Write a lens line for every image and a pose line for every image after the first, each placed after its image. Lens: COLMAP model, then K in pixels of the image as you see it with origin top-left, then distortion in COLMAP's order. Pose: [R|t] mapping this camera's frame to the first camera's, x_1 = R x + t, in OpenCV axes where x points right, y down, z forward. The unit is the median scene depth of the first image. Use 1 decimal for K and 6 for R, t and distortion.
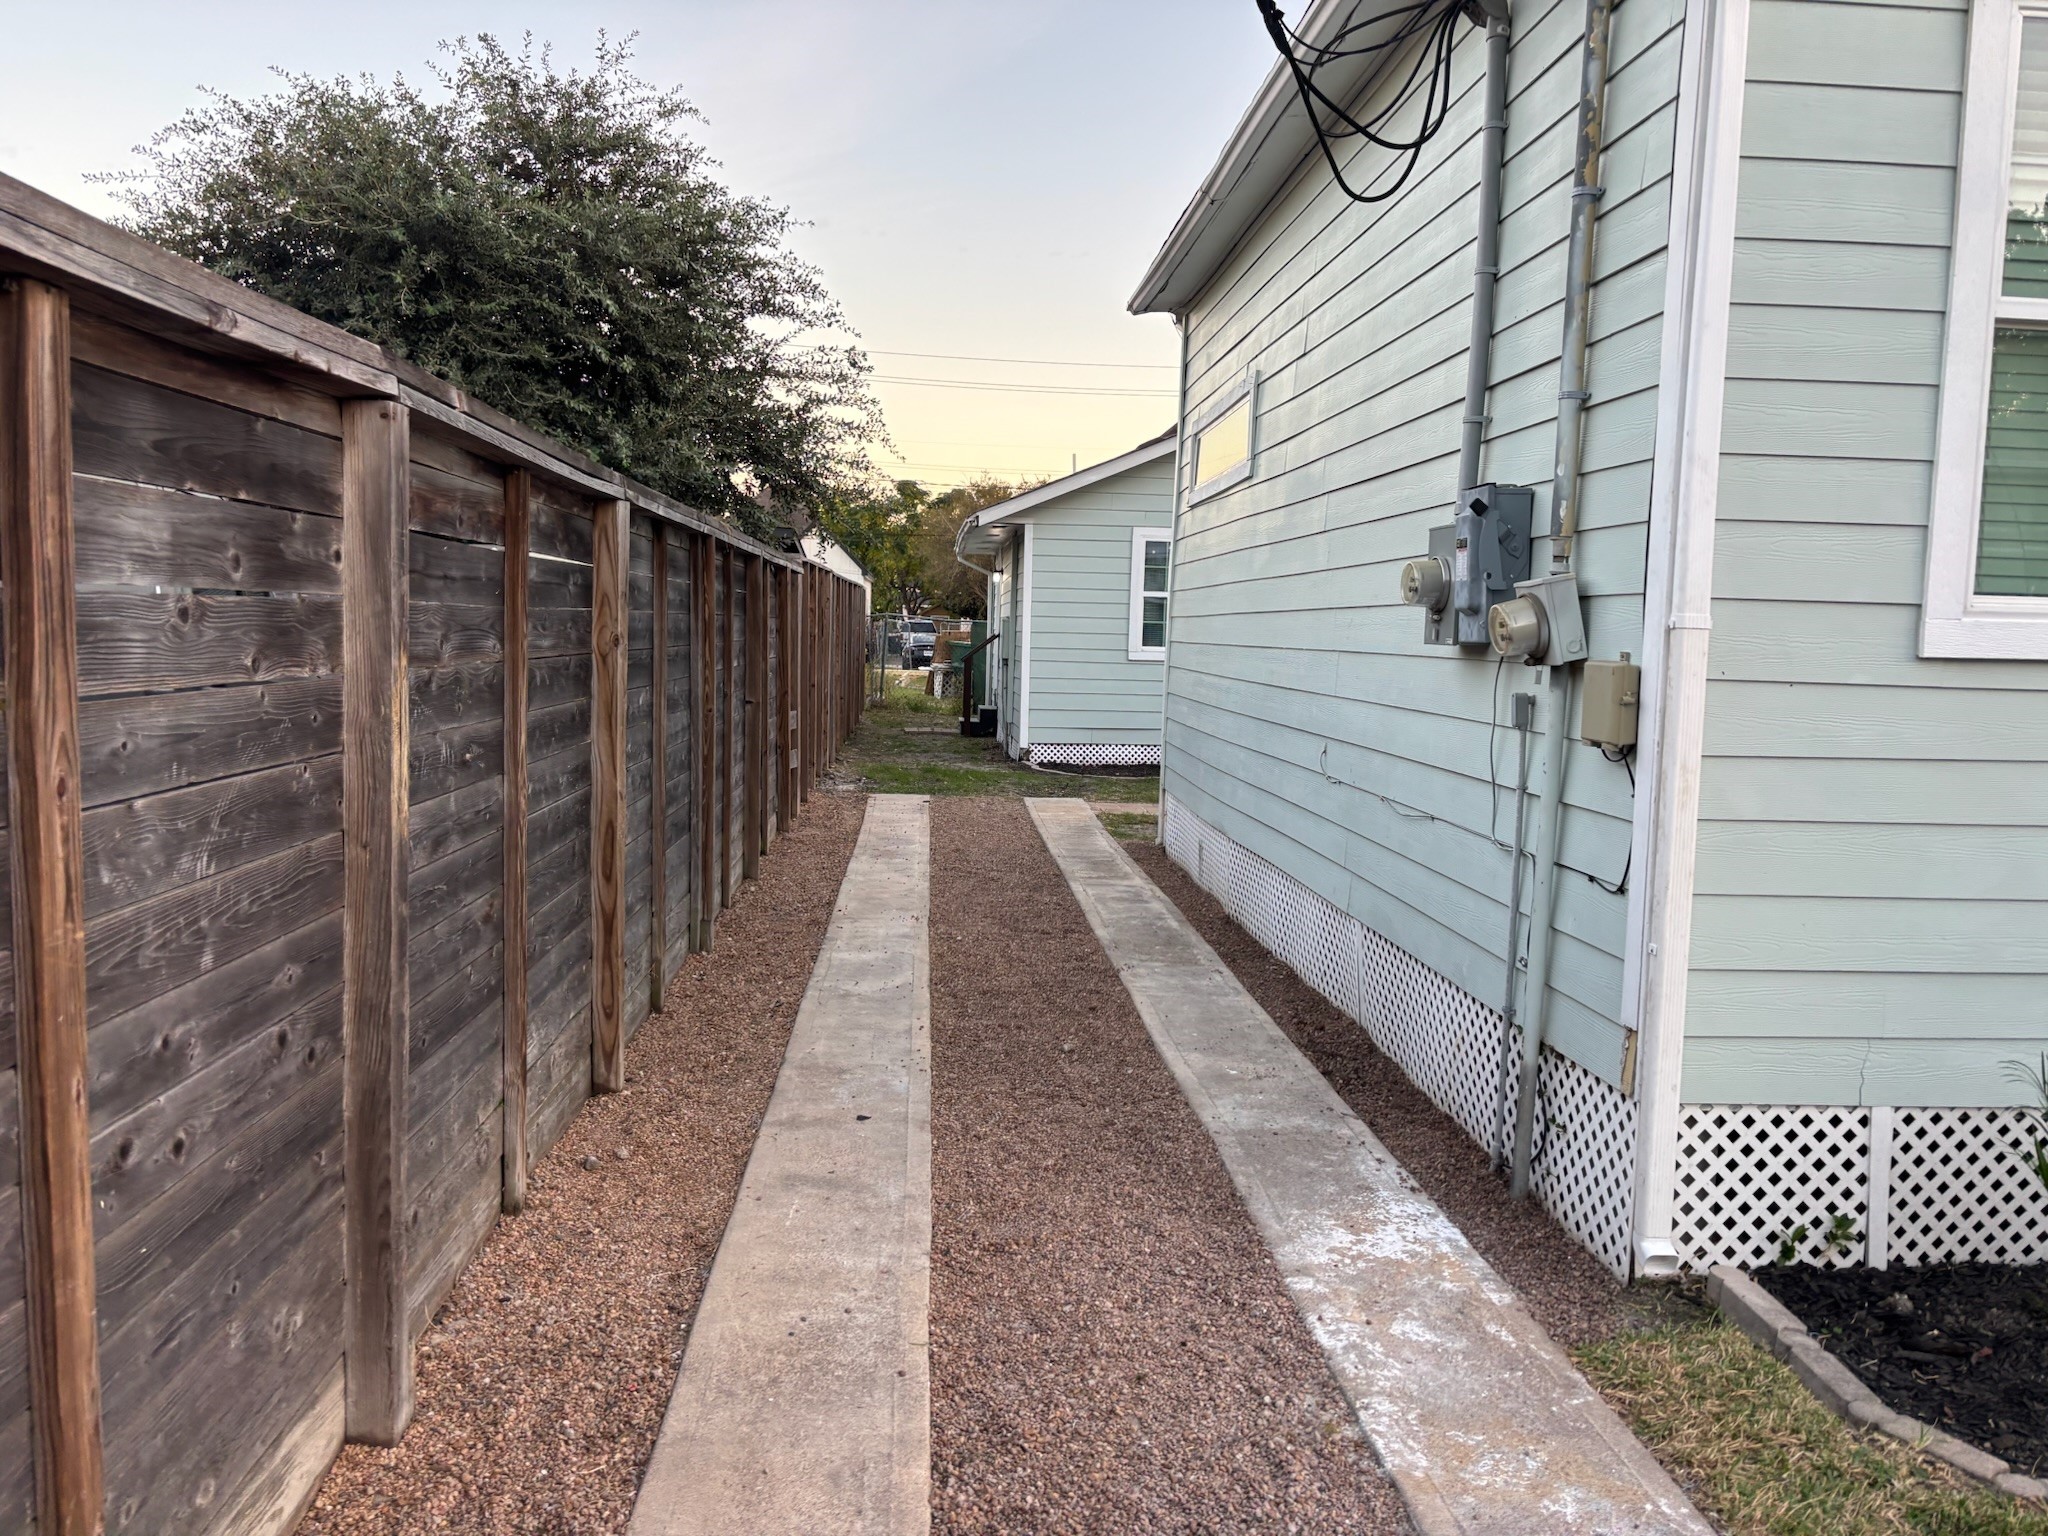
lens RADIAL K [[1553.2, 0, 1023.0], [0, 1553.2, 762.3], [0, 0, 1]] dist [0.005320, 0.003807]
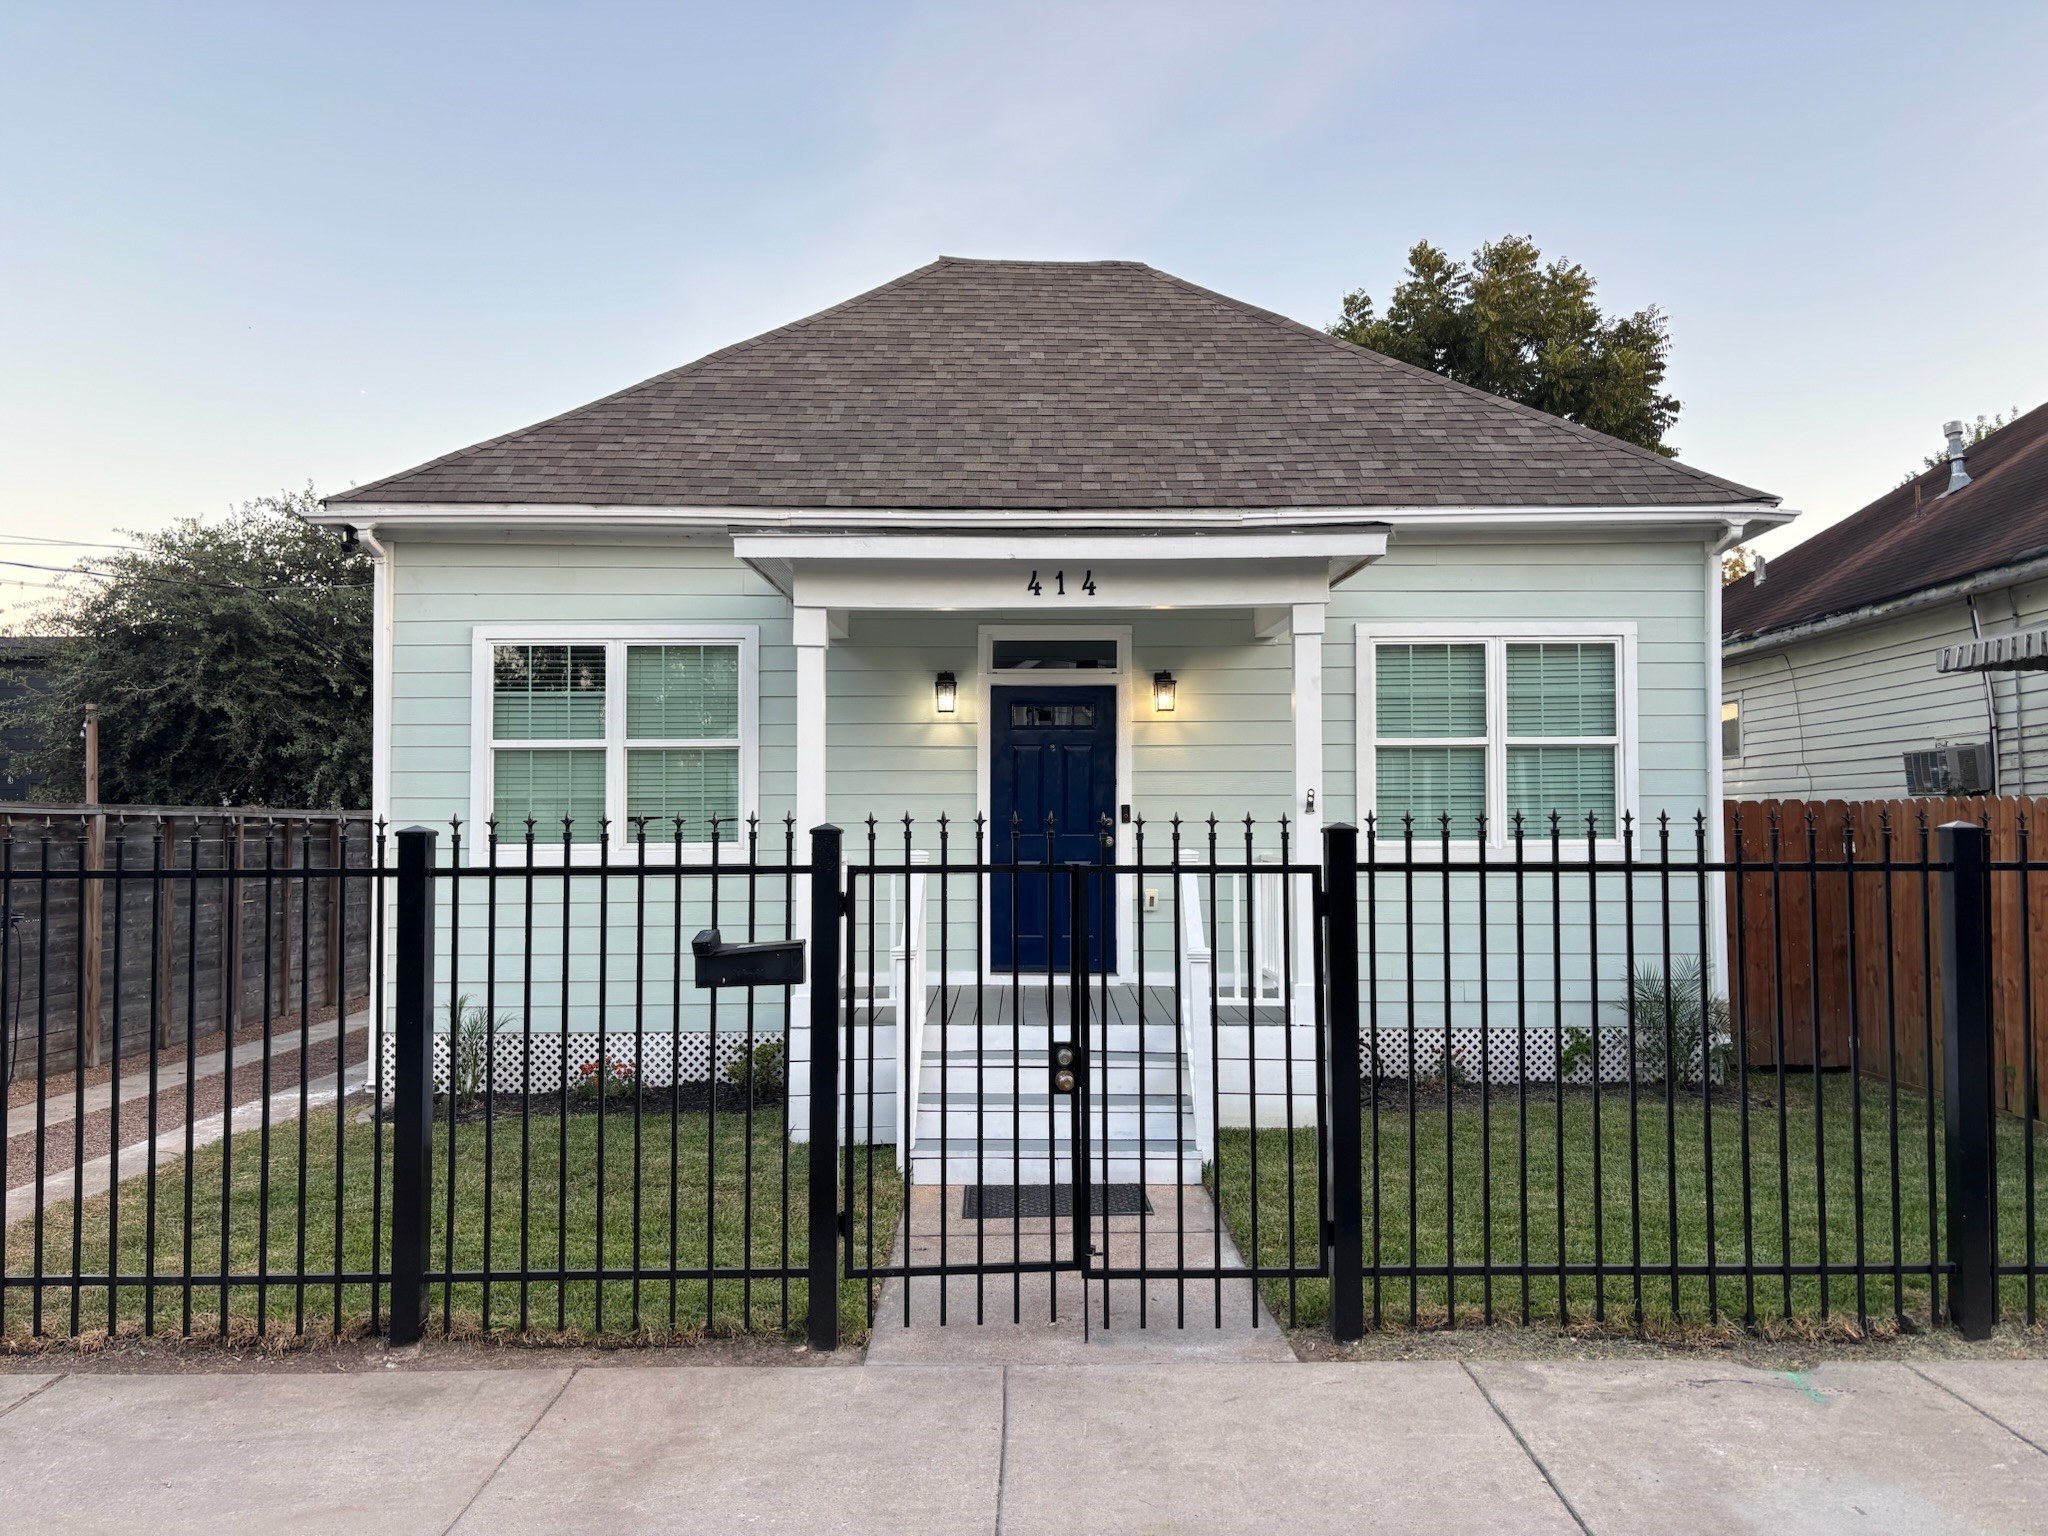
lens RADIAL K [[1553.2, 0, 1028.0], [0, 1553.2, 779.5], [0, 0, 1]] dist [0.005320, 0.003807]
pose [[0.997795, -0.038319, -0.054190, 1.670174], [0.031410, 0.991905, -0.123036, 0.151338], [0.058466, 0.121063, 0.990922, -1.669625]]
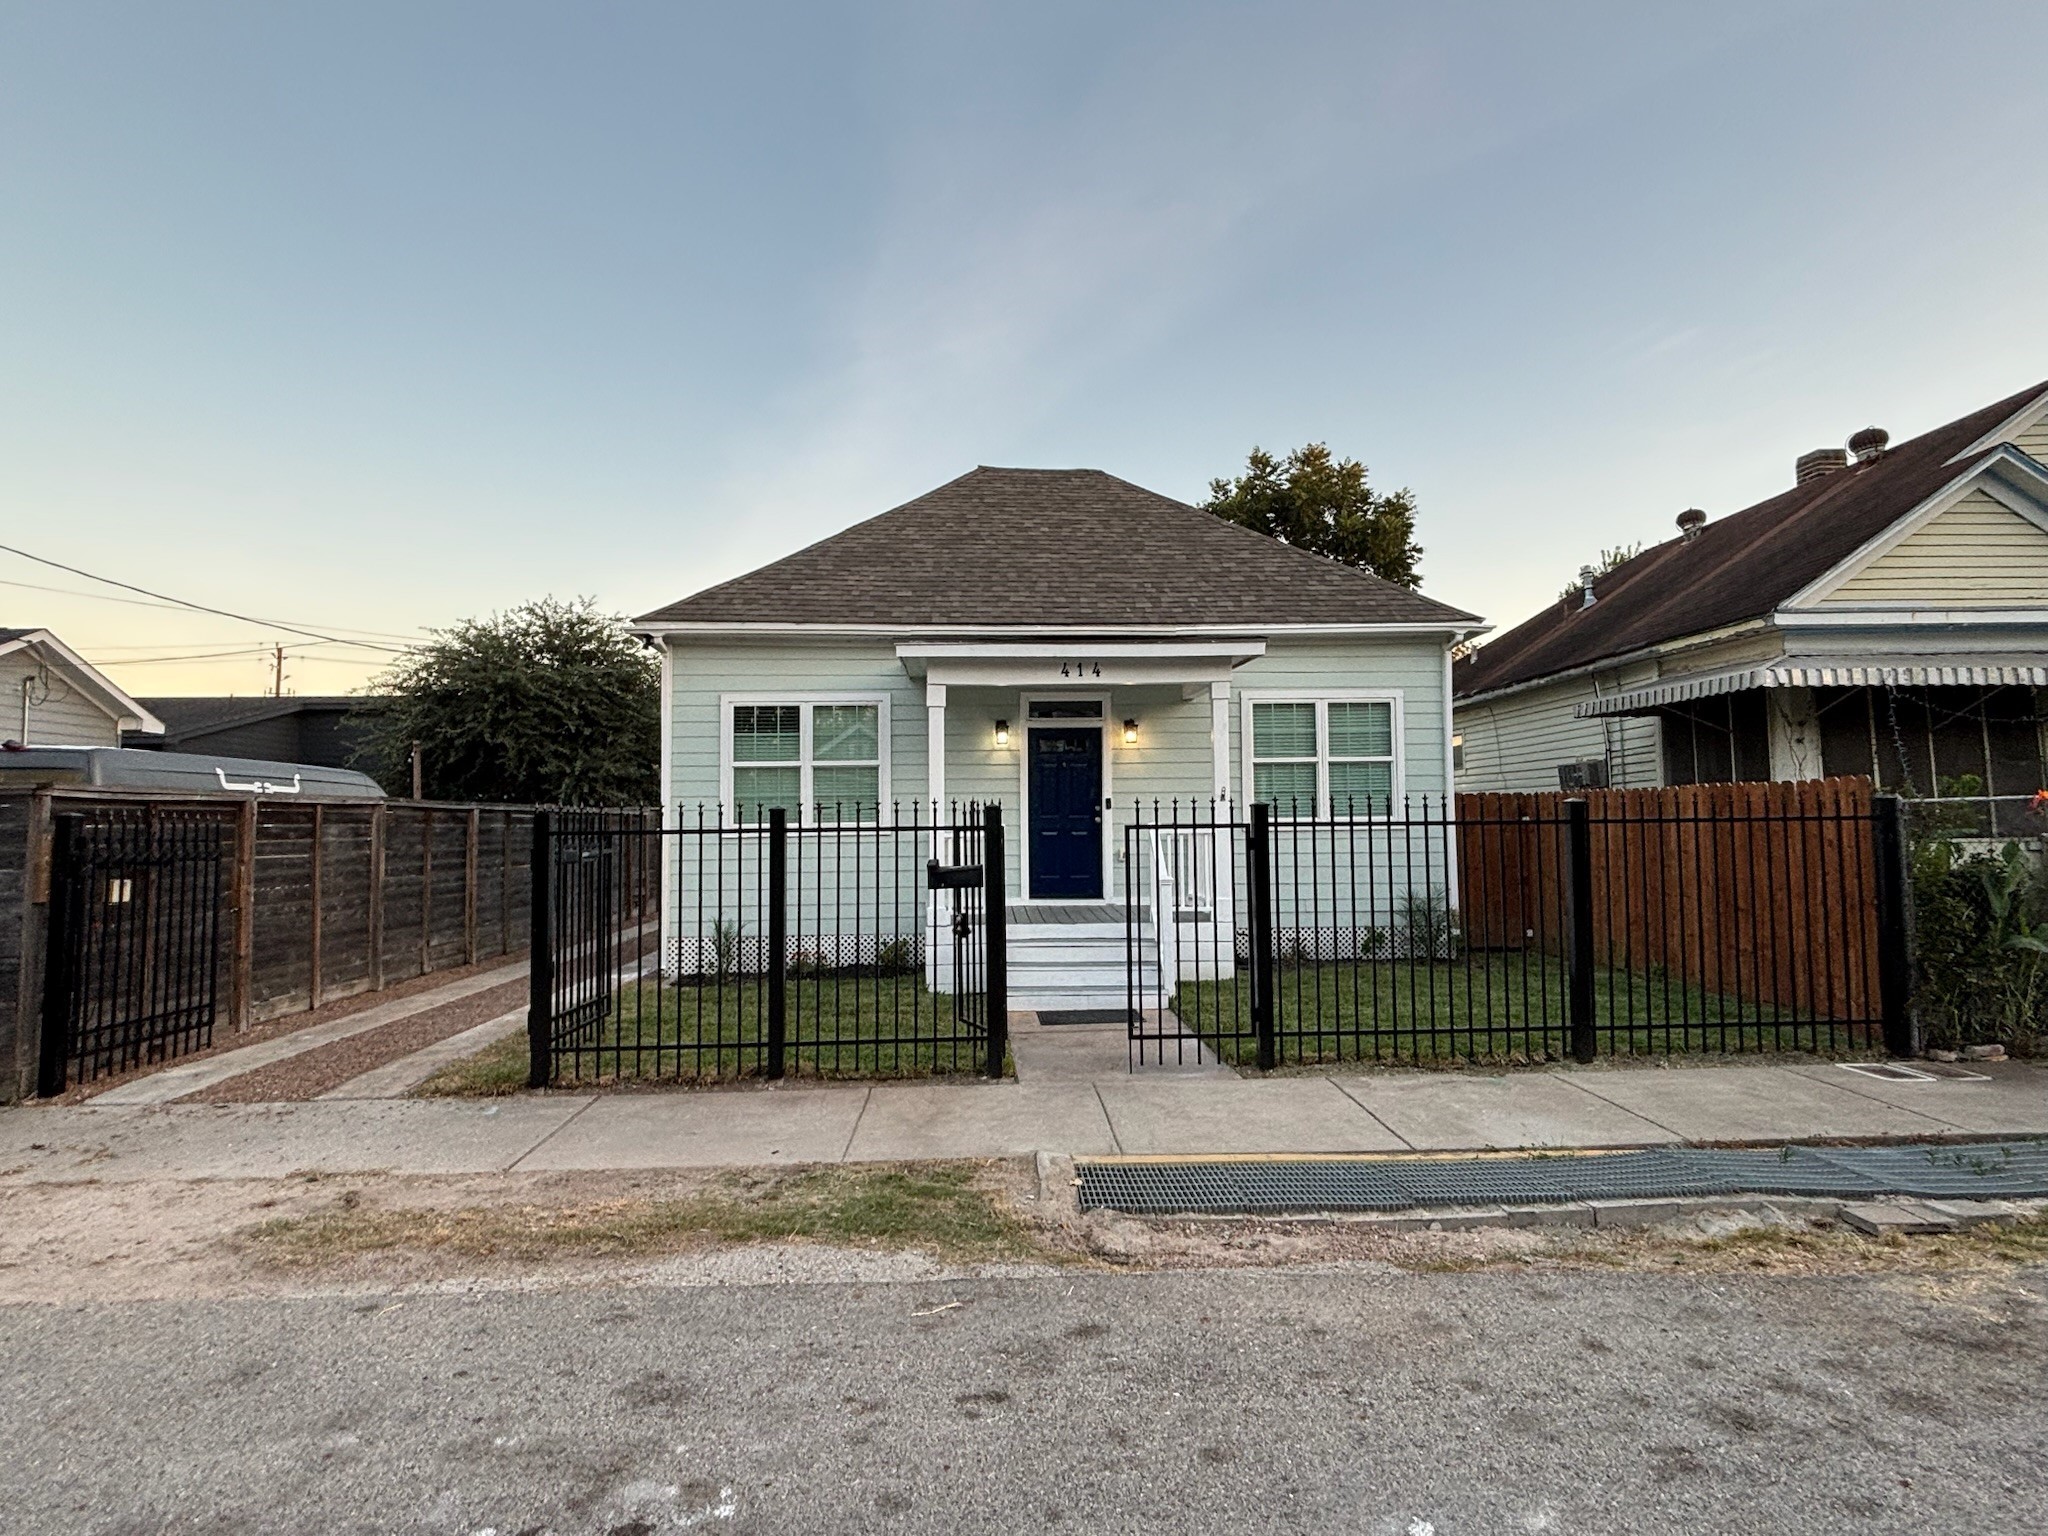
lens RADIAL K [[1078.7, 0, 1018.1], [0, 1078.7, 762.0], [0, 0, 1]] dist [-0.001309, -0.000984]
pose [[0.998866, -0.044746, -0.016249, 1.482490], [0.041900, 0.988385, -0.146079, 0.216841], [0.022597, 0.145233, 0.989139, -2.149299]]
